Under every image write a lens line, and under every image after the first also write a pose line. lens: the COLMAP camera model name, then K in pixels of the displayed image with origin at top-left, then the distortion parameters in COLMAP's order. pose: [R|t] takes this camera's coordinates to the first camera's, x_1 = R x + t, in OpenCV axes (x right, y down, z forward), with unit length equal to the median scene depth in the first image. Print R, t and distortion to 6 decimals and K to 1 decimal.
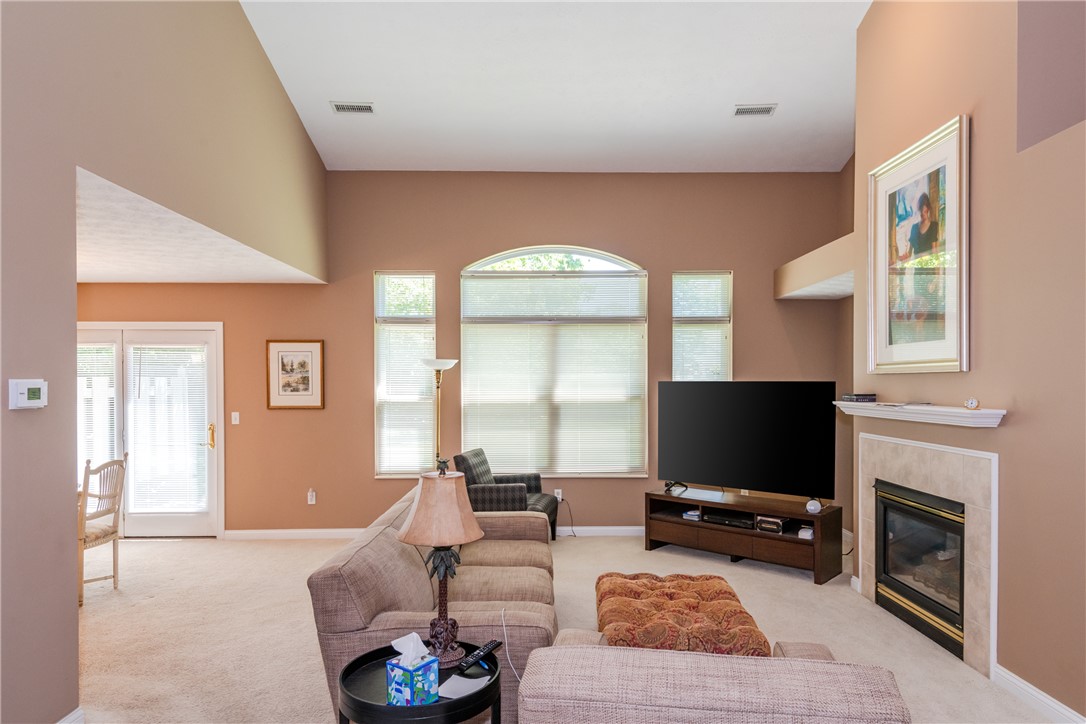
lens RADIAL K [[653.5, 0, 543.7], [0, 653.5, 380.6], [0, 0, 1]] dist [0.039207, -0.000070]
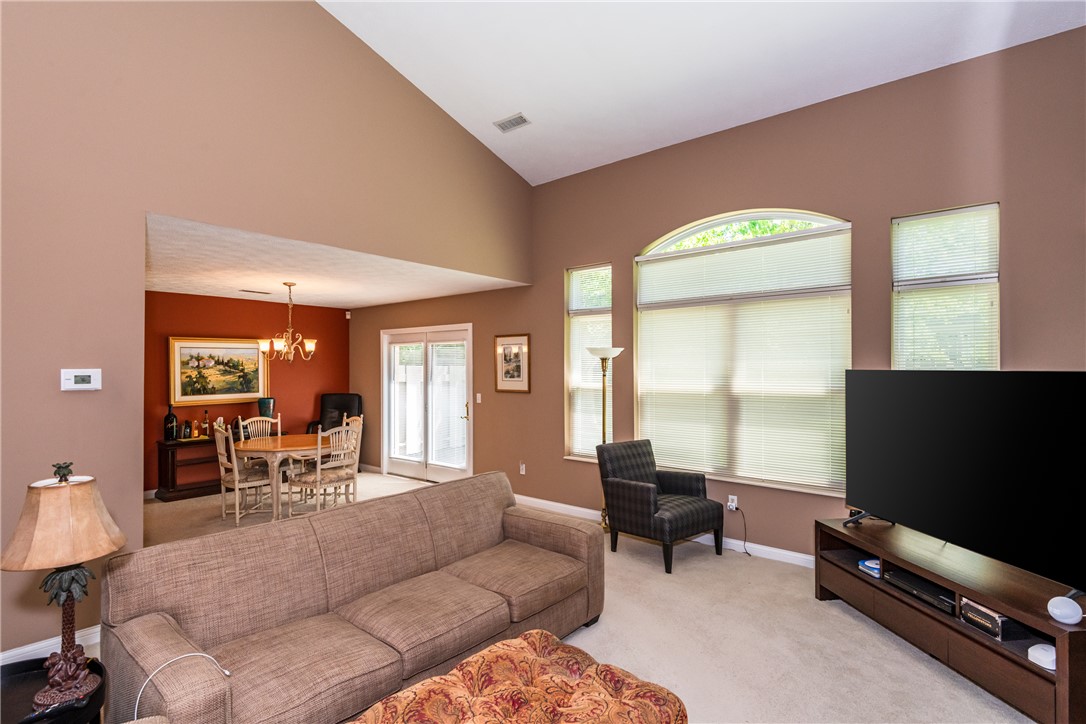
lens RADIAL K [[525.6, 0, 543.0], [0, 525.6, 362.0], [0, 0, 1]] dist [0.033877, -0.018692]
pose [[0.767877, -0.007019, -0.640558, 0.275316], [0.000257, 0.999943, -0.010649, -0.001903], [0.640597, 0.008012, 0.767836, 0.304661]]
